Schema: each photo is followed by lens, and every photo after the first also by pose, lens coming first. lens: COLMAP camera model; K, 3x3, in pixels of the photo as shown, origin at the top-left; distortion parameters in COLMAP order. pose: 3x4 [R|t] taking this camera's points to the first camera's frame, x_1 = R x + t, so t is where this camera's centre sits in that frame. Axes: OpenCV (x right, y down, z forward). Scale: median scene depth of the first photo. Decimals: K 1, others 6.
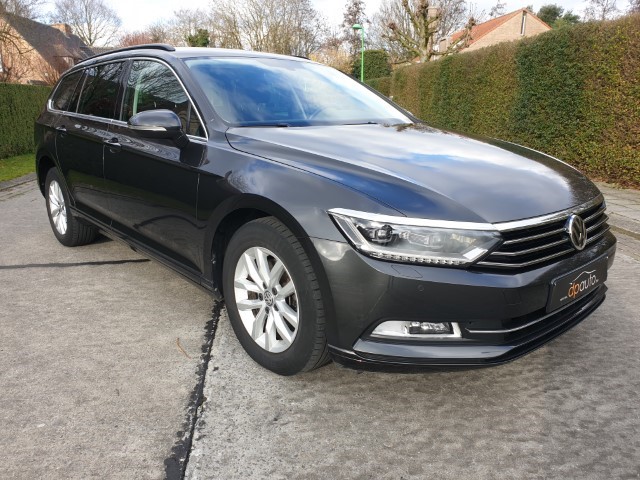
lens RADIAL K [[496.7, 0, 320.0], [0, 496.7, 240.0], [0, 0, 1]] dist [0.010654, 0.001775]
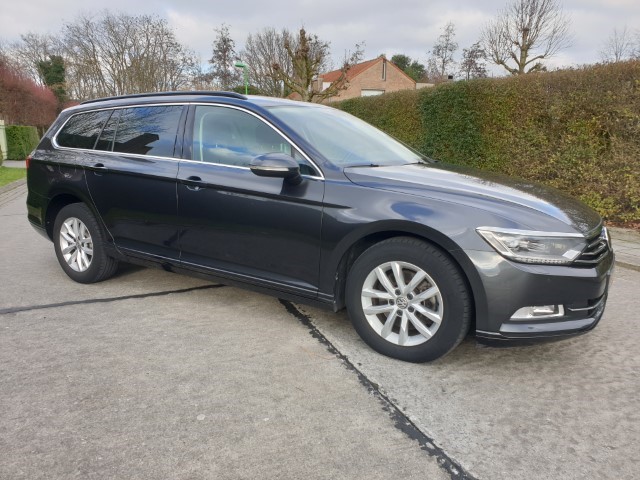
lens RADIAL K [[491.4, 0, 328.1], [0, 491.4, 243.1], [0, 0, 1]] dist [0.010021, 0.002678]
pose [[0.961269, -0.042856, 0.272258, -0.456058], [0.058130, 0.997141, -0.048281, 0.012748], [-0.269410, 0.062237, 0.961012, -0.108689]]
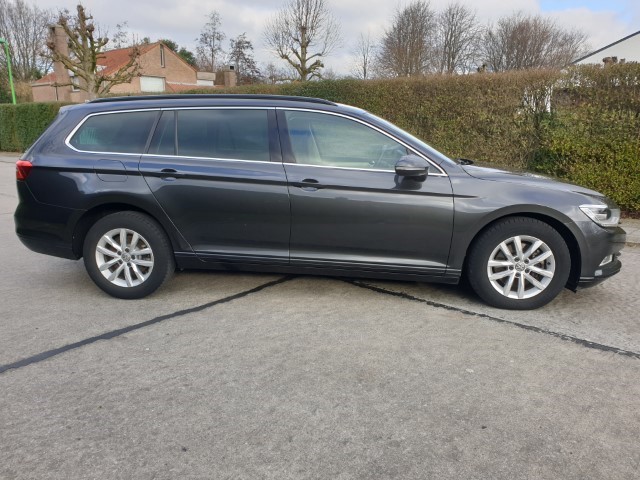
lens RADIAL K [[496.7, 0, 320.0], [0, 496.7, 240.0], [0, 0, 1]] dist [0.010654, 0.001775]
pose [[0.747110, -0.130983, 0.651668, -1.249079], [0.160798, 0.986888, 0.014014, -0.075977], [-0.644958, 0.094317, 0.758375, 0.120250]]
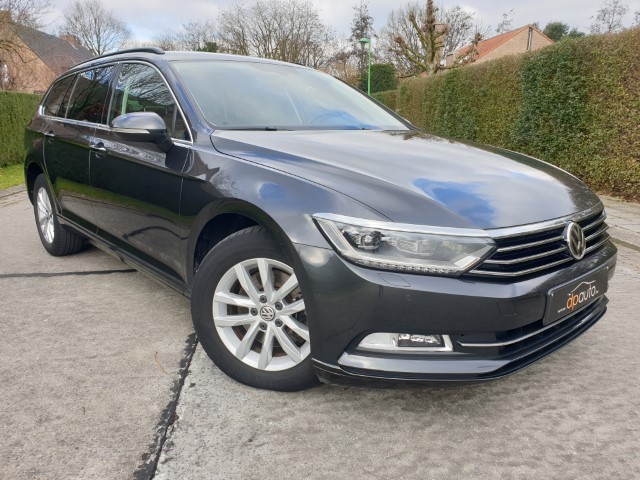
lens RADIAL K [[498.8, 0, 333.8], [0, 498.8, 242.6], [0, 0, 1]] dist [0.005357, 0.008428]
pose [[0.999893, 0.006461, 0.013103, 0.029484], [-0.006174, 0.999743, -0.021807, 0.007710], [-0.013241, 0.021724, 0.999676, 0.037537]]
